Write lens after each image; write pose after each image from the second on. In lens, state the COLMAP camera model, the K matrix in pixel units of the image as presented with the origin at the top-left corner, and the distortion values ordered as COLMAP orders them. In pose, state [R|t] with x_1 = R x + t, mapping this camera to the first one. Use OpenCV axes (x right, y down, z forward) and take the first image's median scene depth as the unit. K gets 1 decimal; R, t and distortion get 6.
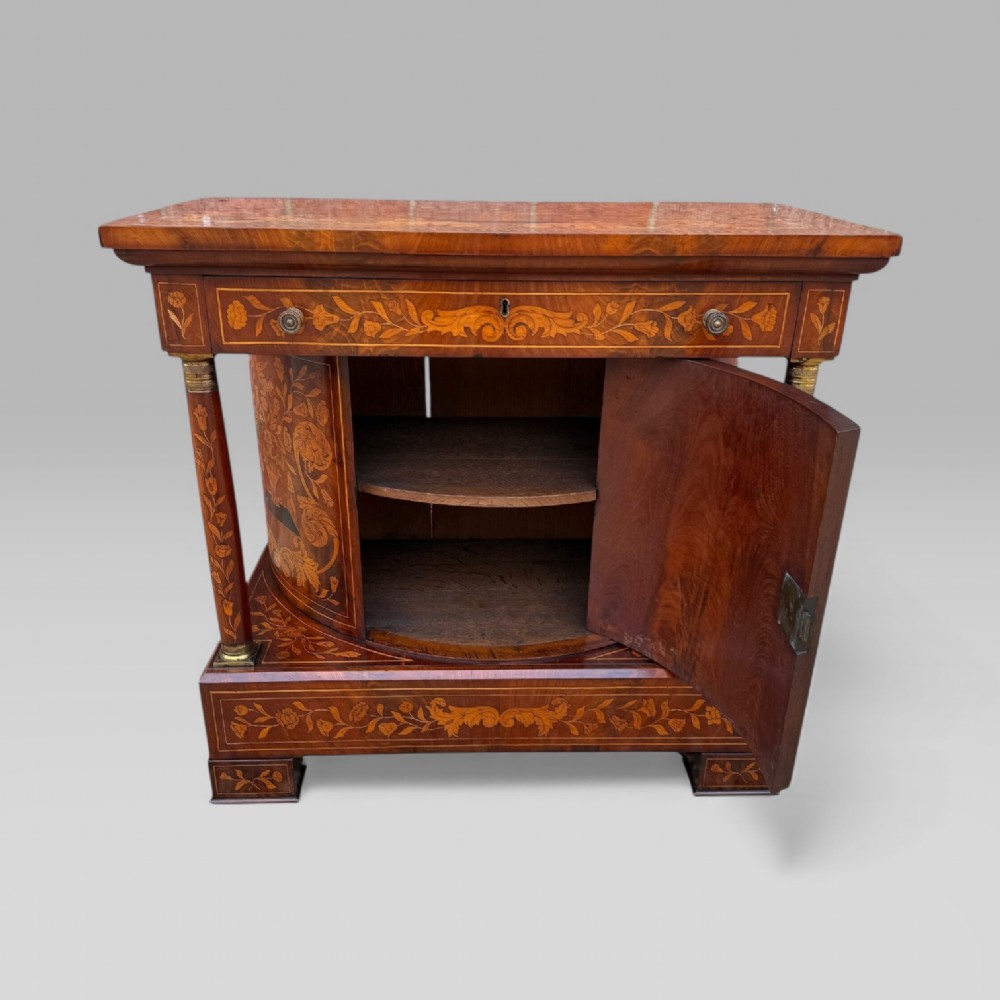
lens RADIAL K [[853.9, 0, 498.8], [0, 853.9, 506.1], [0, 0, 1]] dist [0.093019, -0.091736]
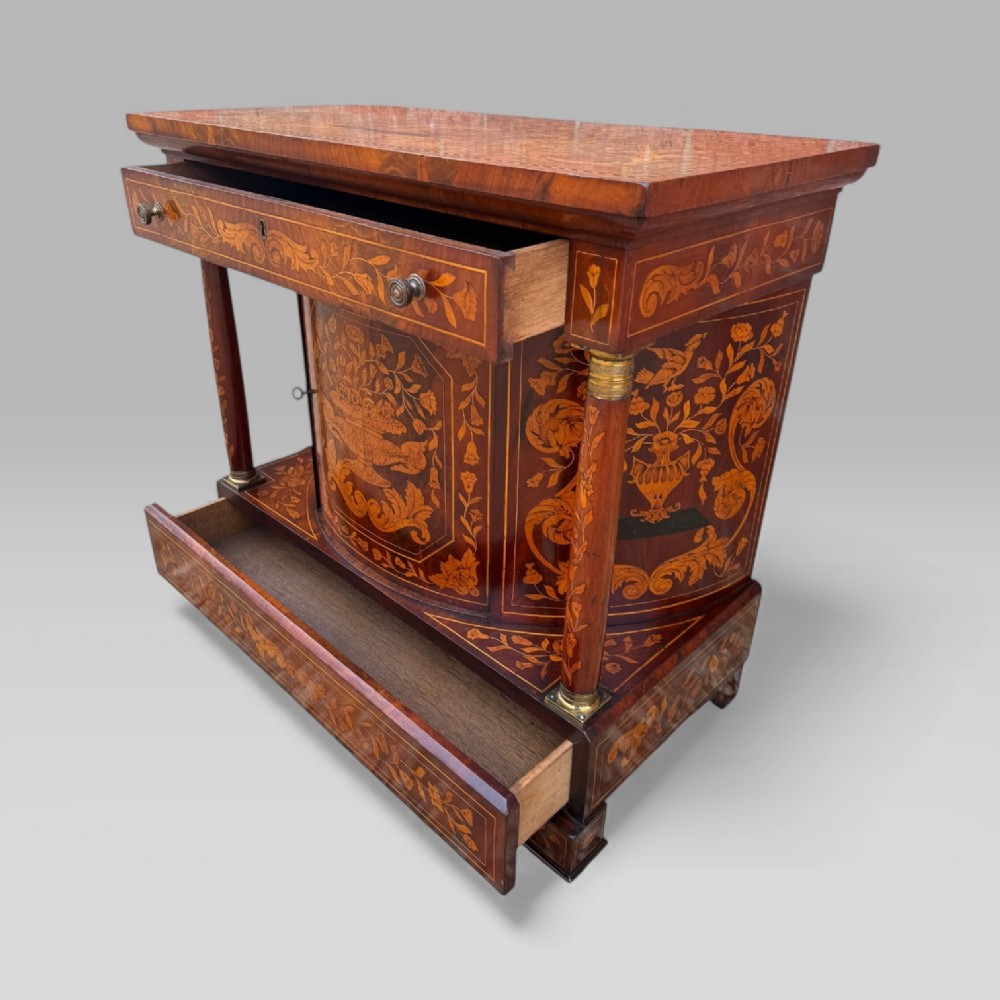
lens RADIAL K [[779.9, 0, 490.5], [0, 779.9, 454.4], [0, 0, 1]] dist [0.056171, -0.067830]
pose [[0.687822, 0.323926, -0.649594, 0.681186], [-0.295342, 0.942370, 0.157199, -0.146994], [0.663079, 0.083727, 0.743852, 0.410750]]
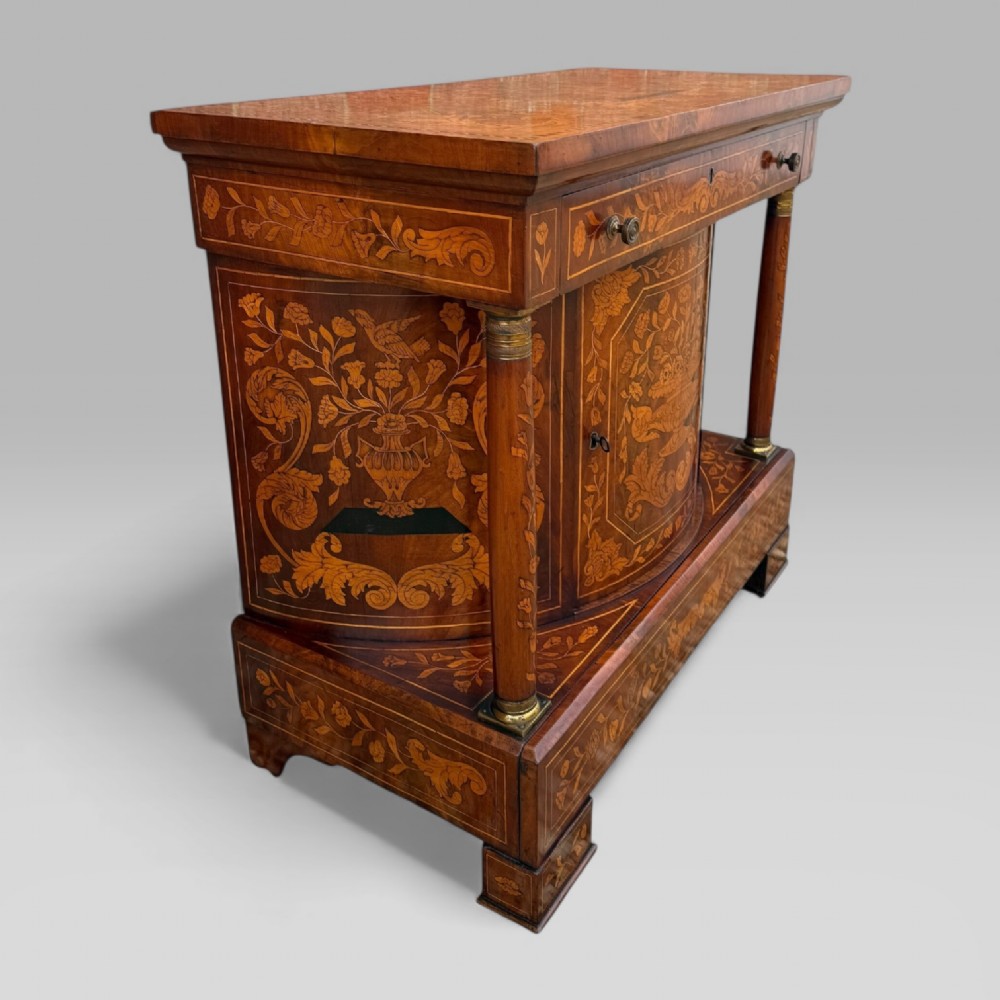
lens RADIAL K [[975.1, 0, 525.6], [0, 975.1, 338.1], [0, 0, 1]] dist [0.049837, 0.000000]
pose [[0.559032, -0.278218, 0.781075, -0.884572], [0.336595, 0.937058, 0.092871, -0.199512], [-0.757751, 0.210988, 0.617493, 0.436930]]
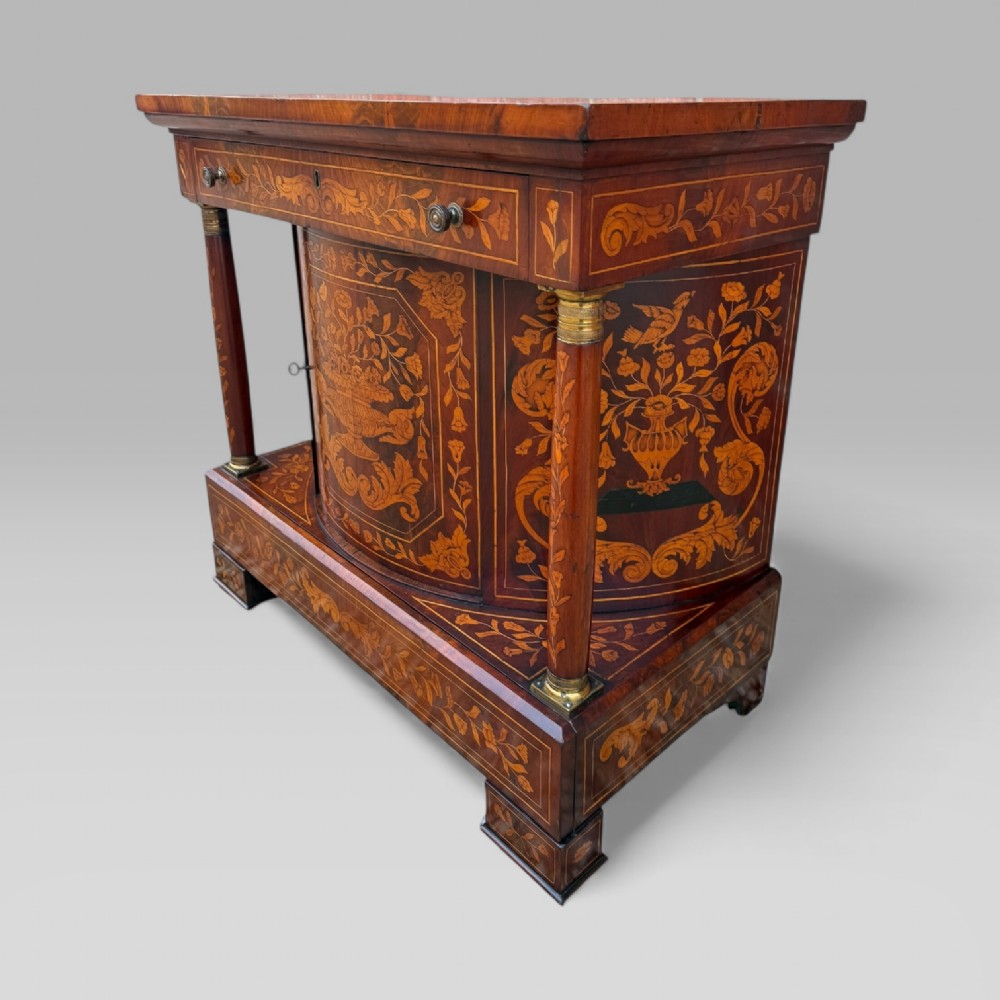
lens RADIAL K [[800.8, 0, 540.1], [0, 800.8, 383.5], [0, 0, 1]] dist [0.080326, -0.056492]
pose [[0.672619, 0.242563, -0.699105, 0.742369], [-0.296263, 0.954000, 0.045963, -0.109838], [0.678095, 0.176203, 0.713540, 0.480909]]
